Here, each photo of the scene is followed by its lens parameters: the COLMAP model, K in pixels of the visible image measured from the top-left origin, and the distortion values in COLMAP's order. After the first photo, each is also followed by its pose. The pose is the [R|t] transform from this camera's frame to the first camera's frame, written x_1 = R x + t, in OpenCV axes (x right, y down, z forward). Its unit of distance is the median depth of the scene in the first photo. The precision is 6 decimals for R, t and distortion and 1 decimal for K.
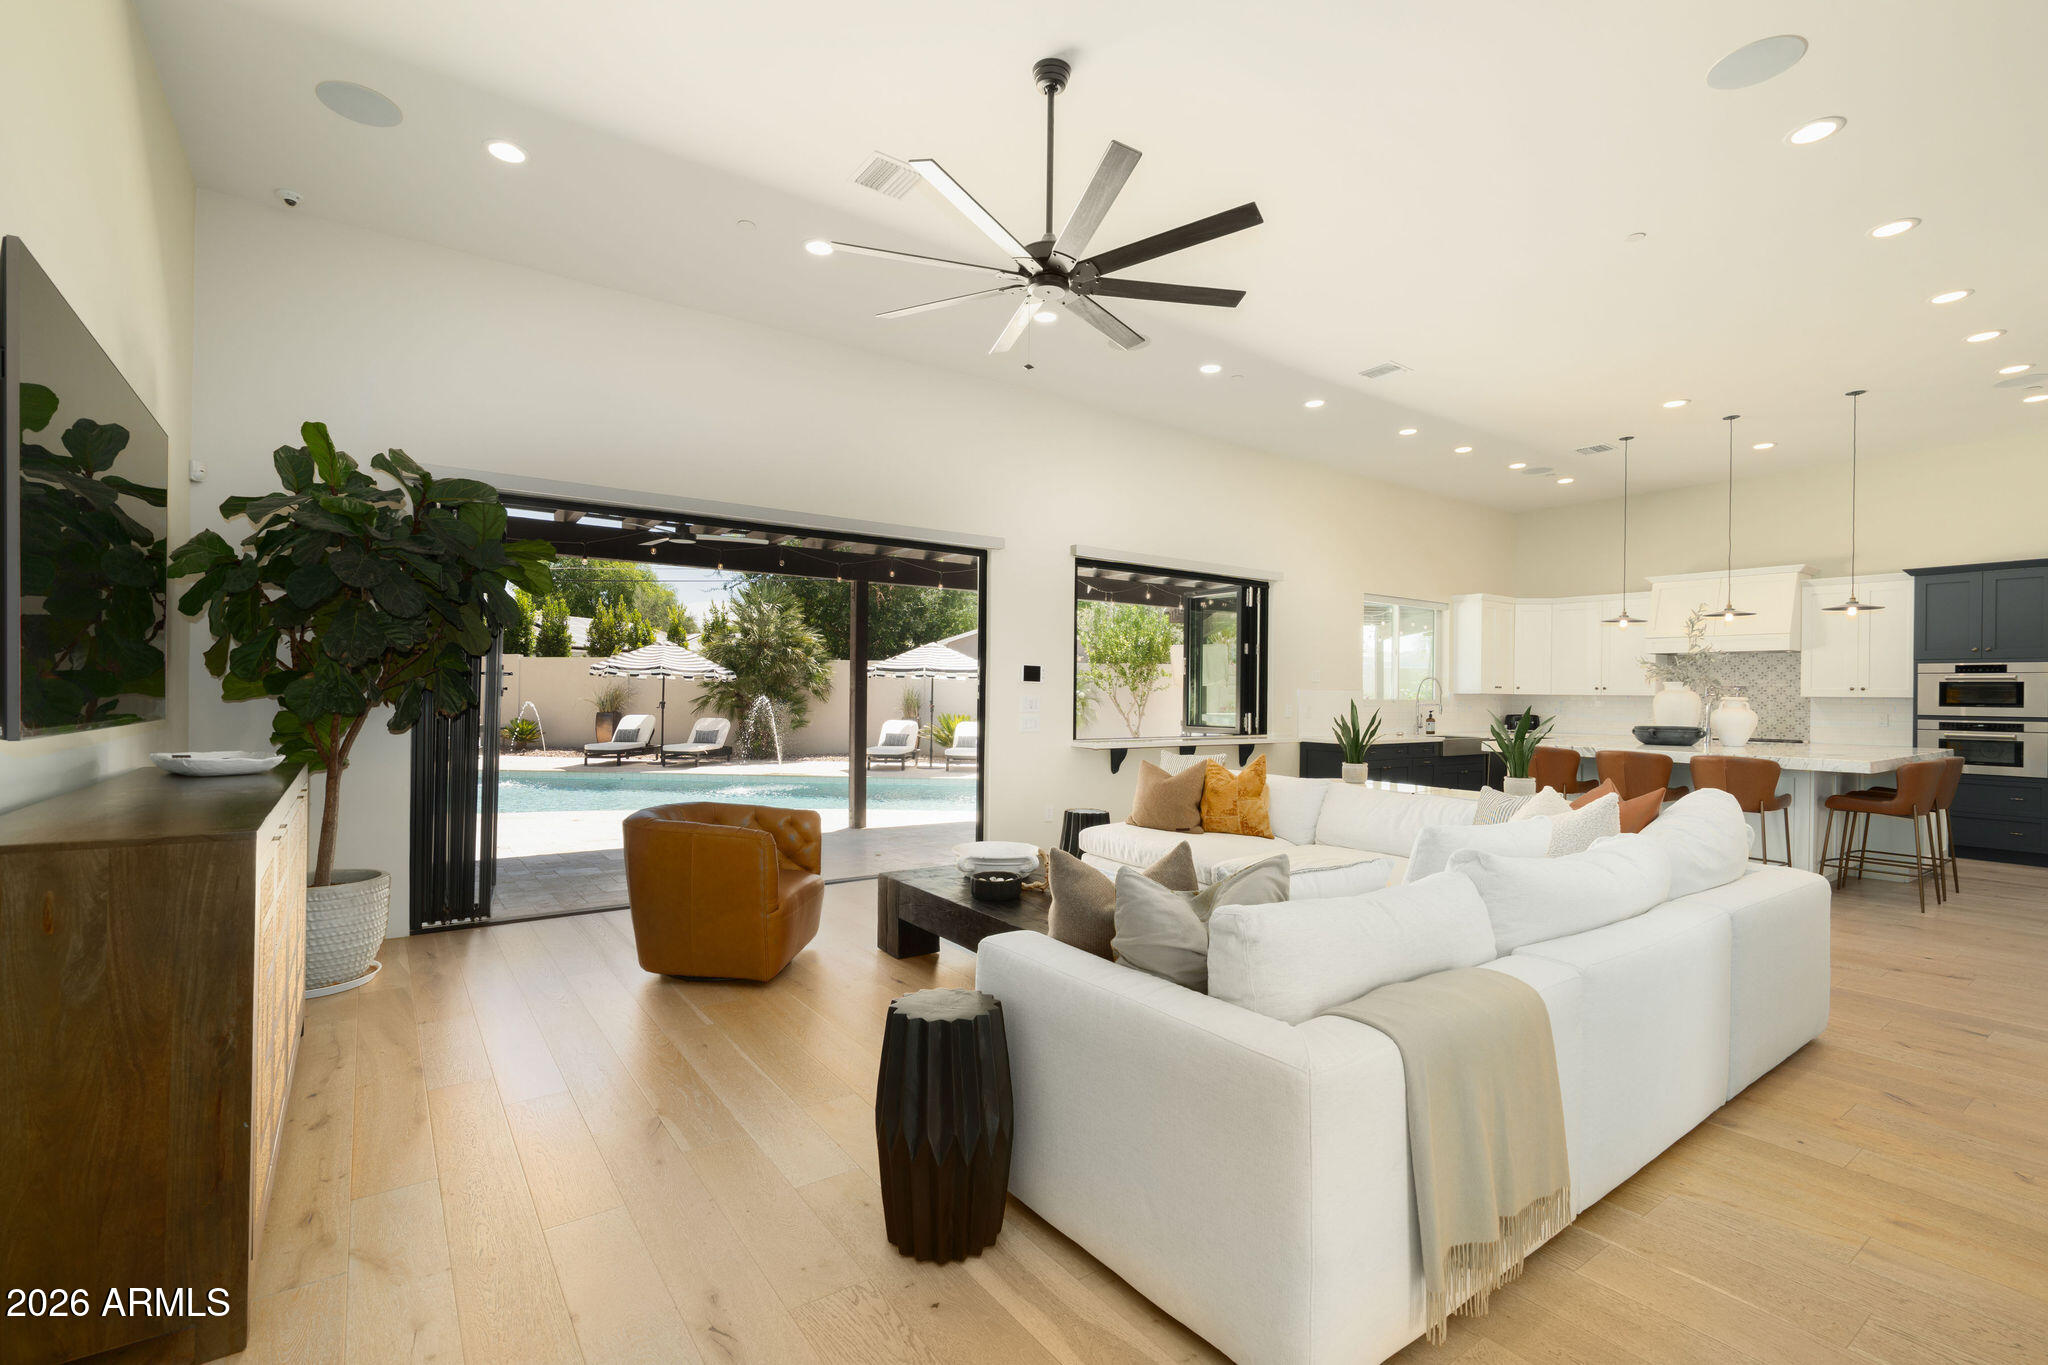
lens RADIAL K [[915.6, 0, 1024.9], [0, 915.6, 692.4], [0, 0, 1]] dist [-0.000788, 0.001548]
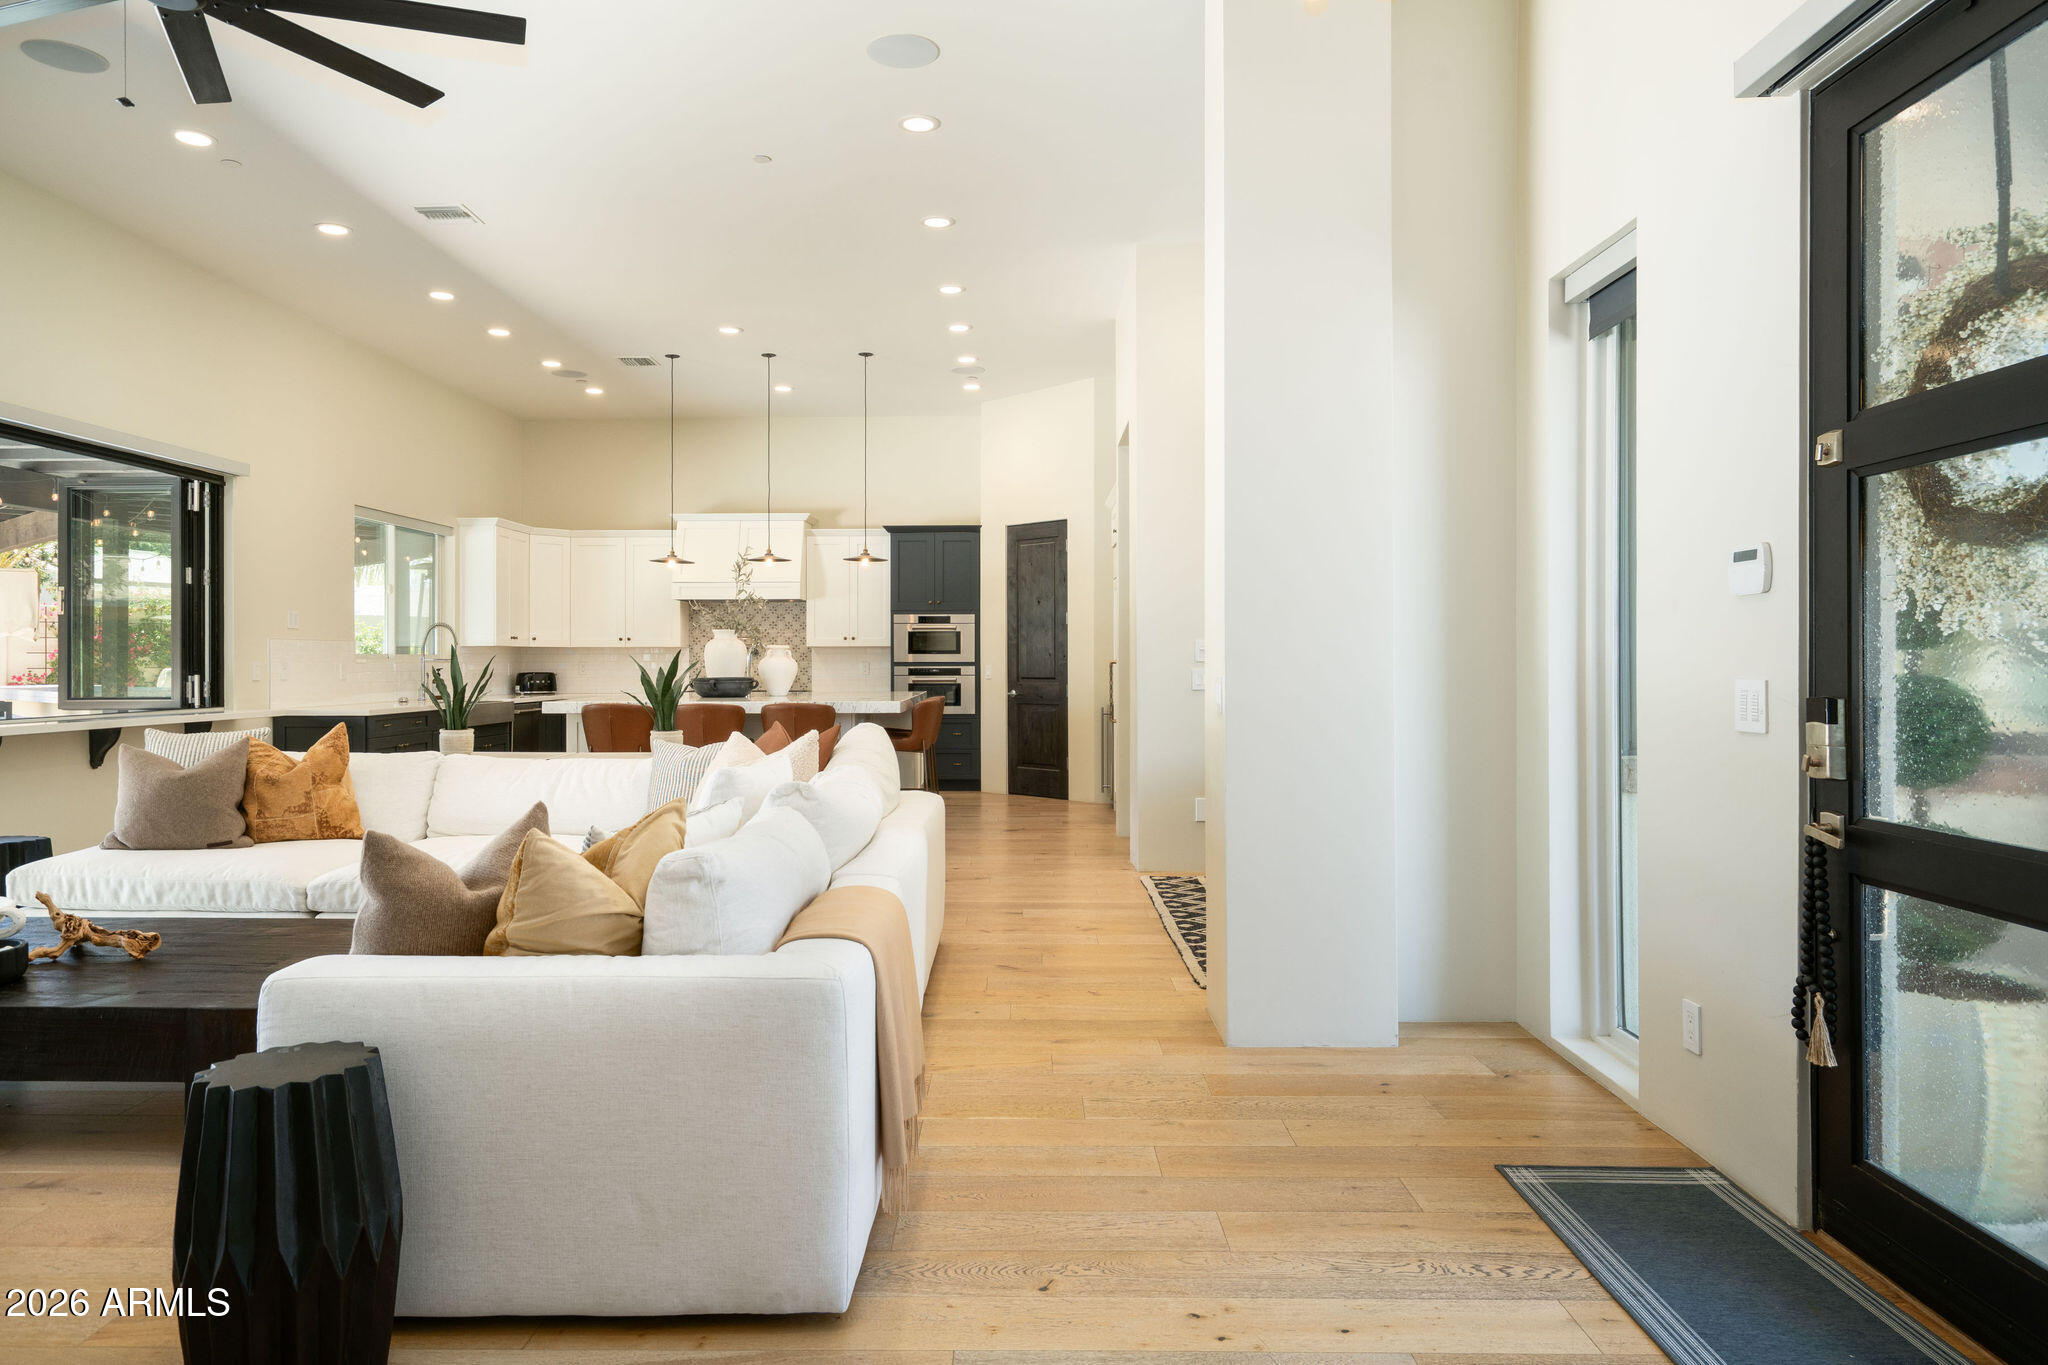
lens RADIAL K [[1291.3, 0, 966.3], [0, 1291.3, 674.5], [0, 0, 1]] dist [0.034649, 0.000082]
pose [[0.615734, -0.020957, 0.787675, -0.174658], [0.009225, 0.999769, 0.019388, 0.010827], [-0.787900, -0.004671, 0.615786, -0.001641]]
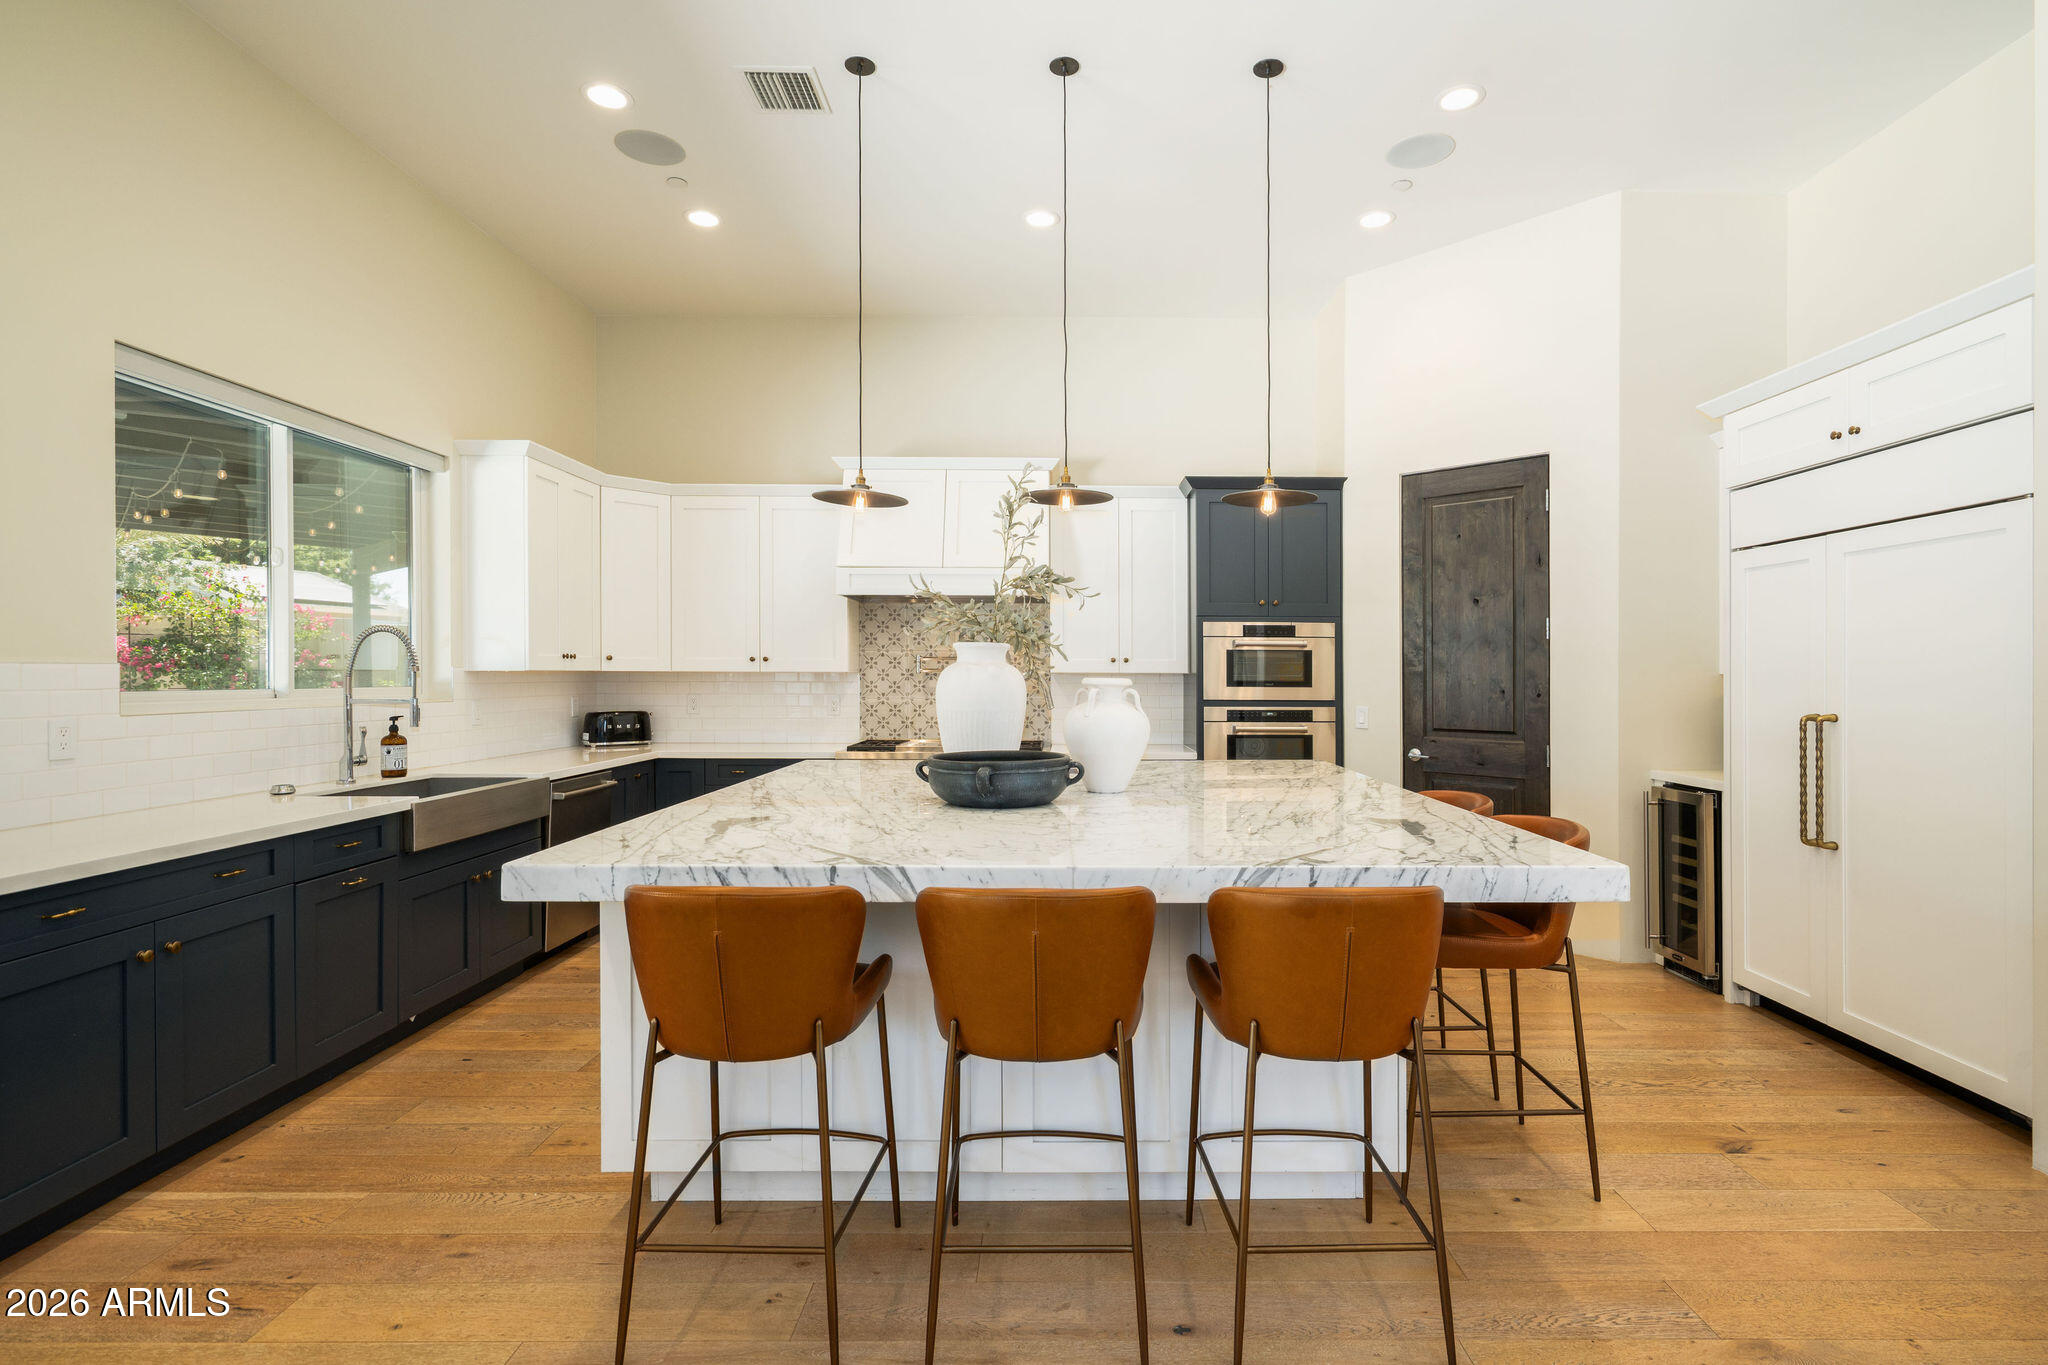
lens RADIAL K [[915.6, 0, 1039.9], [0, 915.6, 679.6], [0, 0, 1]] dist [-0.000788, 0.001548]
pose [[0.585099, -0.016182, 0.810801, 0.383702], [0.003176, 0.999839, 0.017663, -0.002079], [-0.810956, -0.007759, 0.585056, 0.731900]]
